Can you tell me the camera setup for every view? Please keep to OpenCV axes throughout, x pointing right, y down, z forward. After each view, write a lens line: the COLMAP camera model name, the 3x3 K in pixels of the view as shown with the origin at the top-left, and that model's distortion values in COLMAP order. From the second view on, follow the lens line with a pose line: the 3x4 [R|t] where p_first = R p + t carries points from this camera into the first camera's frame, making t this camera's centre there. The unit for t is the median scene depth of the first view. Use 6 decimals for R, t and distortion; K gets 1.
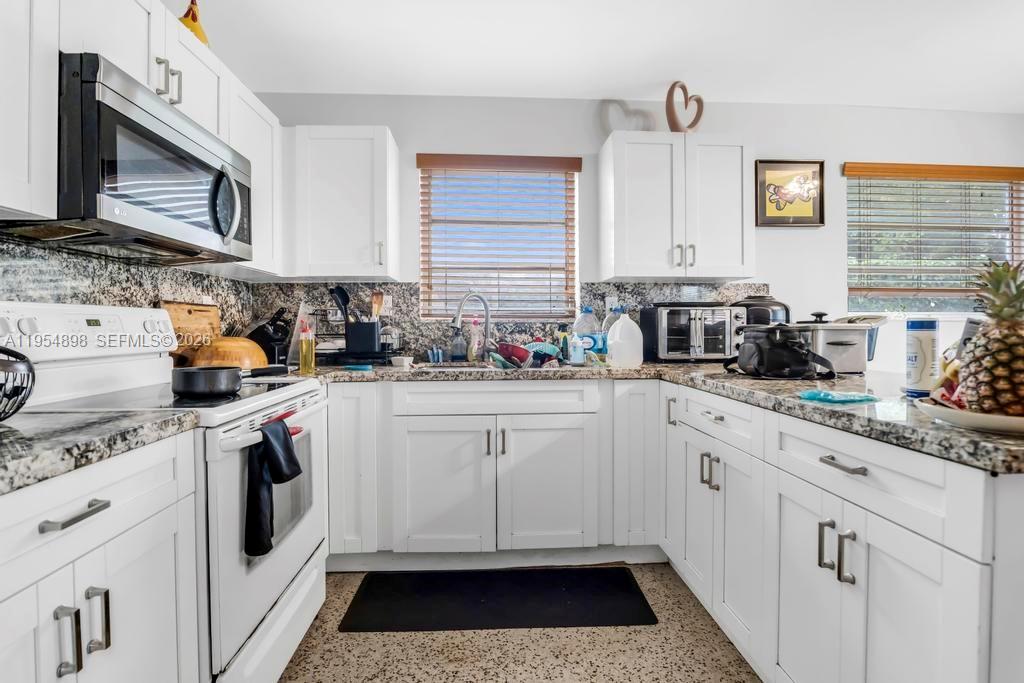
lens RADIAL K [[480.5, 0, 514.8], [0, 480.5, 328.2], [0, 0, 1]] dist [-0.011892, 0.000797]
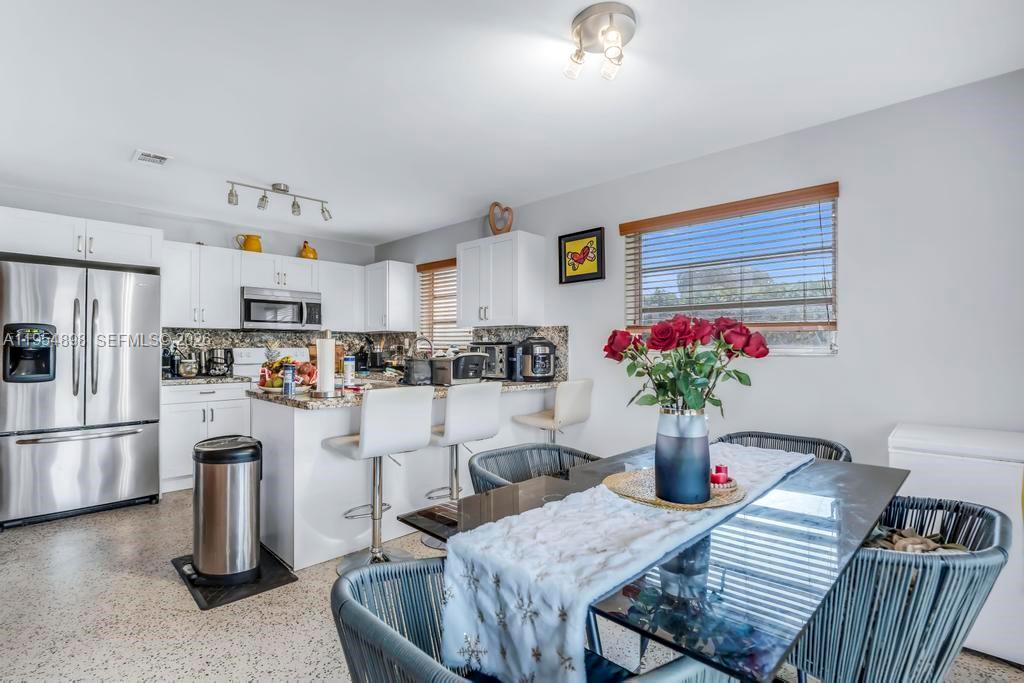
lens RADIAL K [[476.2, 0, 512.0], [0, 476.2, 341.5], [0, 0, 1]] dist [0.000047, 0.000104]
pose [[0.682690, -0.006052, -0.730683, 1.866303], [-0.004871, 0.999906, -0.012833, -0.040326], [0.730691, 0.012320, 0.682597, -0.042682]]
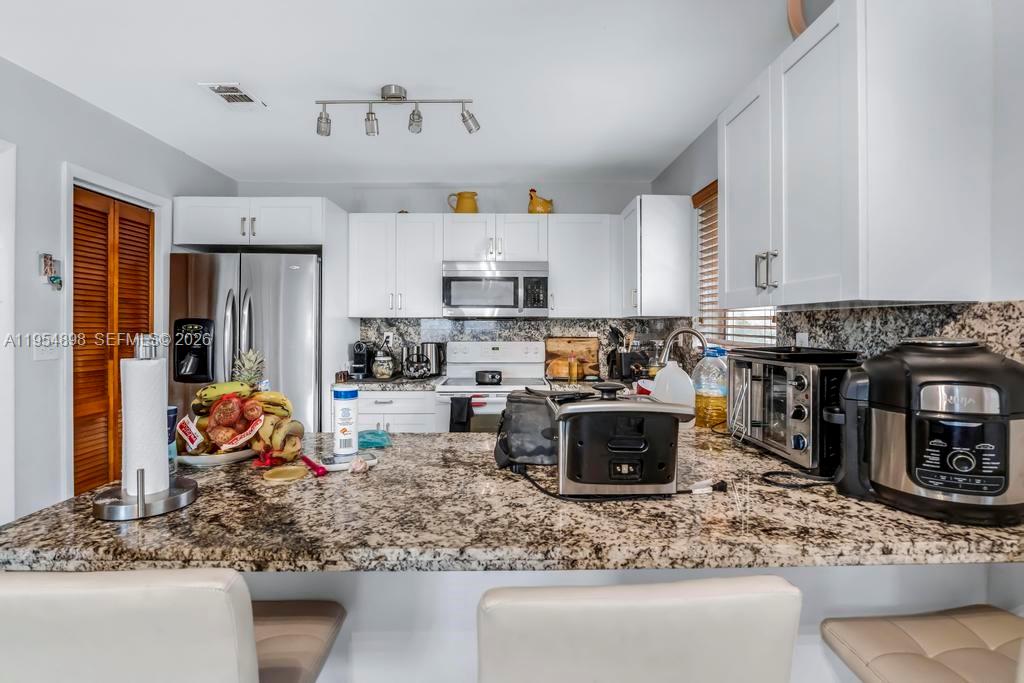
lens RADIAL K [[486.5, 0, 520.1], [0, 486.5, 322.3], [0, 0, 1]] dist [-0.018294, 0.000399]
pose [[-0.037018, -0.003600, -0.999308, 1.123225], [-0.006054, 0.999976, -0.003378, -0.097015], [0.999296, 0.005925, -0.037038, 0.835148]]
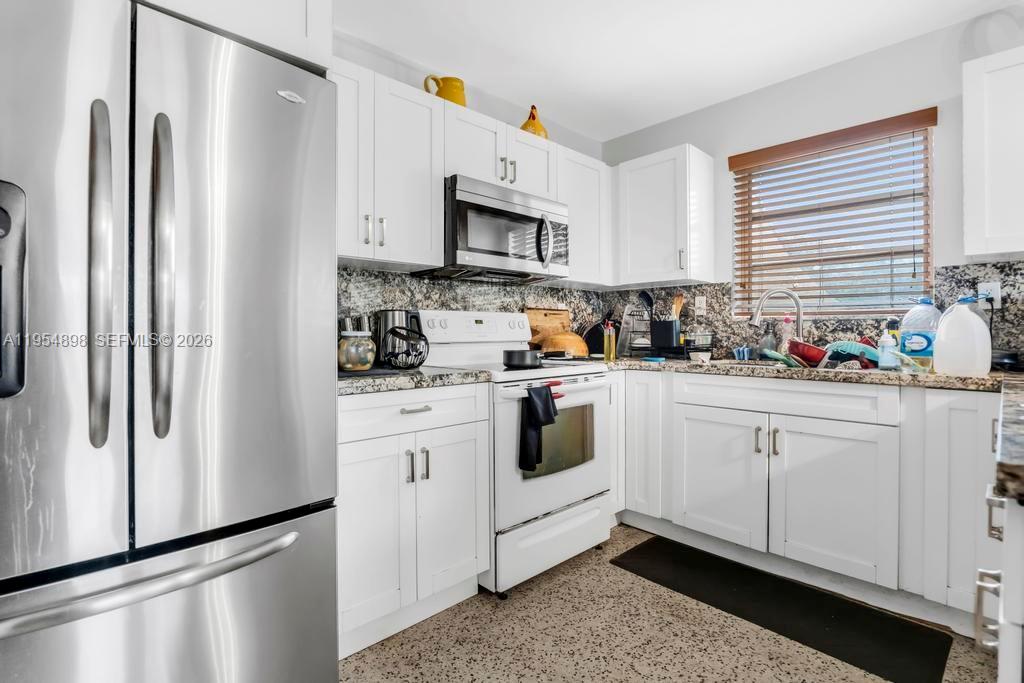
lens RADIAL K [[490.5, 0, 530.5], [0, 490.5, 331.3], [0, 0, 1]] dist [-0.000648, 0.000365]
pose [[0.667542, 0.001558, -0.744570, 0.377916], [-0.003472, 0.999993, -0.001020, 0.016228], [0.744564, 0.003266, 0.667543, -0.027013]]
